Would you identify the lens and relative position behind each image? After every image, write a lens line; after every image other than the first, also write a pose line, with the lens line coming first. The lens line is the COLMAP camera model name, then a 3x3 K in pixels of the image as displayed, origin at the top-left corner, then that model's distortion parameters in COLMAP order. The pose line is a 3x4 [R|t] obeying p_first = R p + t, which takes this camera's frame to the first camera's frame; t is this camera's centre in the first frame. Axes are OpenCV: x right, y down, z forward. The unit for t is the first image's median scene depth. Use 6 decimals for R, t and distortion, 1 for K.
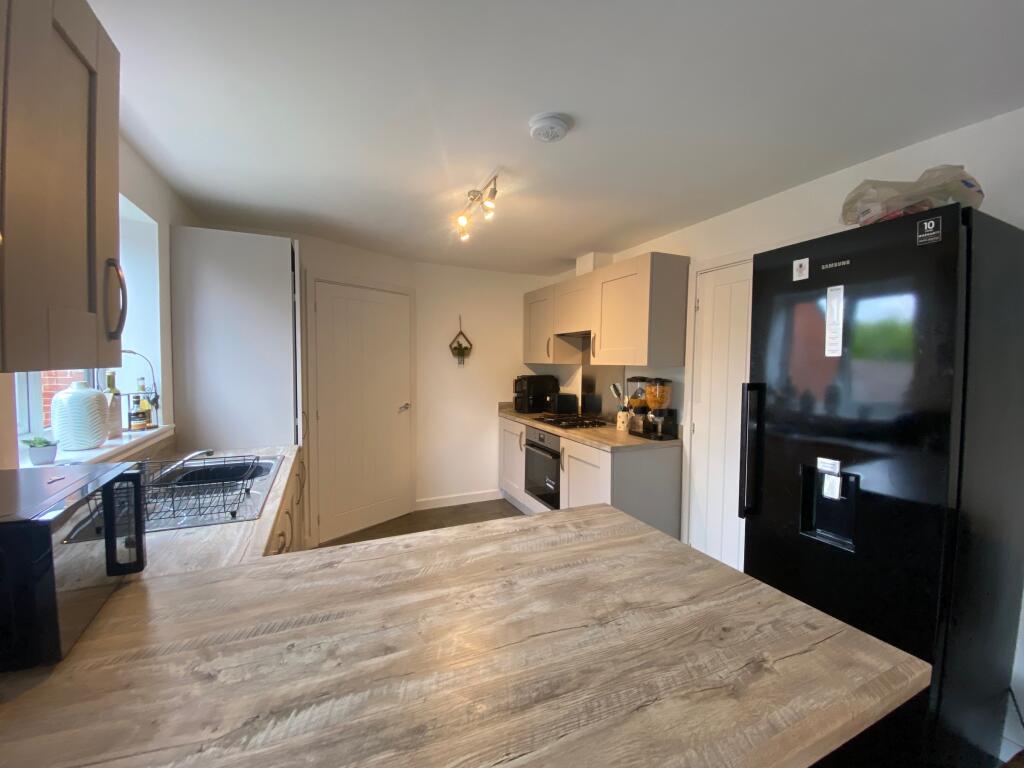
lens RADIAL K [[415.5, 0, 509.0], [0, 415.5, 376.2], [0, 0, 1]] dist [0.000046, -0.010912]
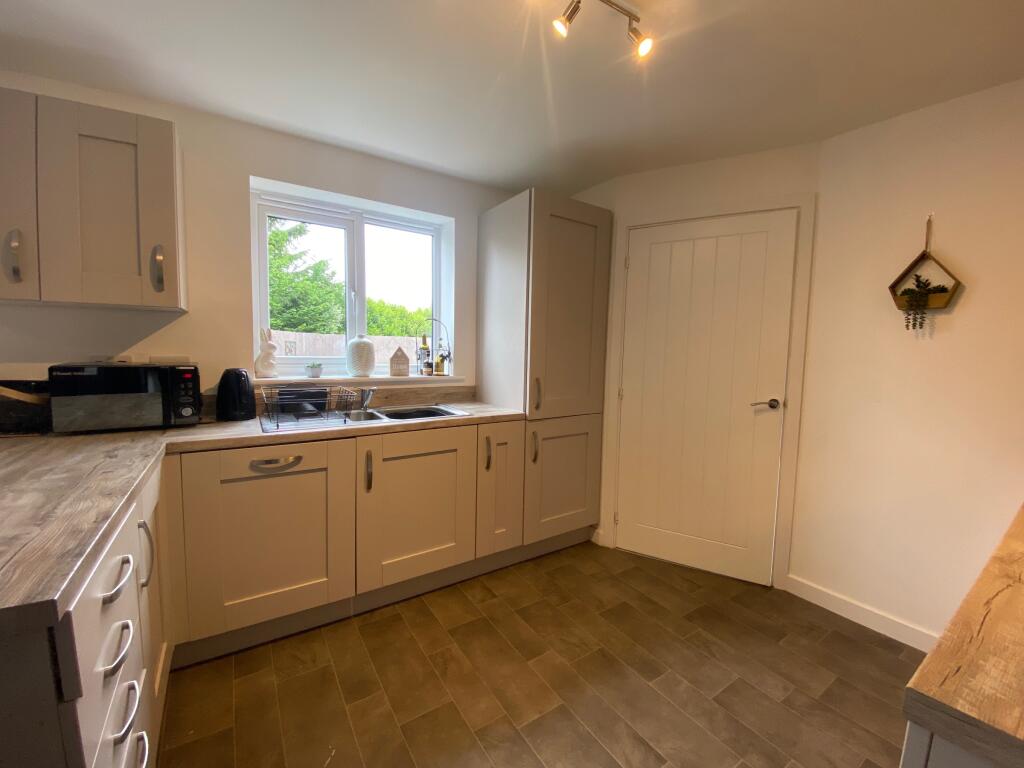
lens RADIAL K [[415.5, 0, 511.2], [0, 415.5, 381.7], [0, 0, 1]] dist [0.000046, -0.010912]
pose [[0.153019, 0.074188, -0.985435, 0.326126], [-0.054386, 0.996299, 0.066561, 0.028557], [0.986726, 0.043409, 0.156488, 0.681528]]
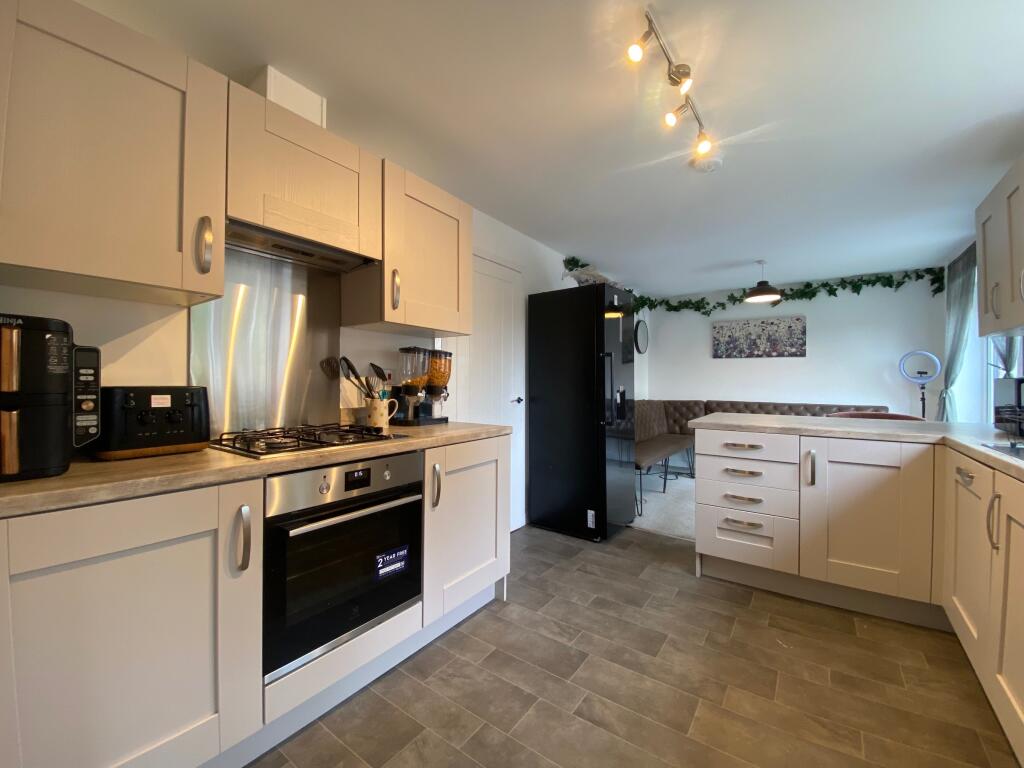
lens RADIAL K [[415.5, 0, 508.5], [0, 415.5, 379.7], [0, 0, 1]] dist [0.000046, -0.010912]
pose [[-0.490002, -0.008101, 0.871684, -0.411690], [0.019752, 0.999597, 0.020394, 0.046813], [-0.871498, 0.027210, -0.489644, 1.209633]]
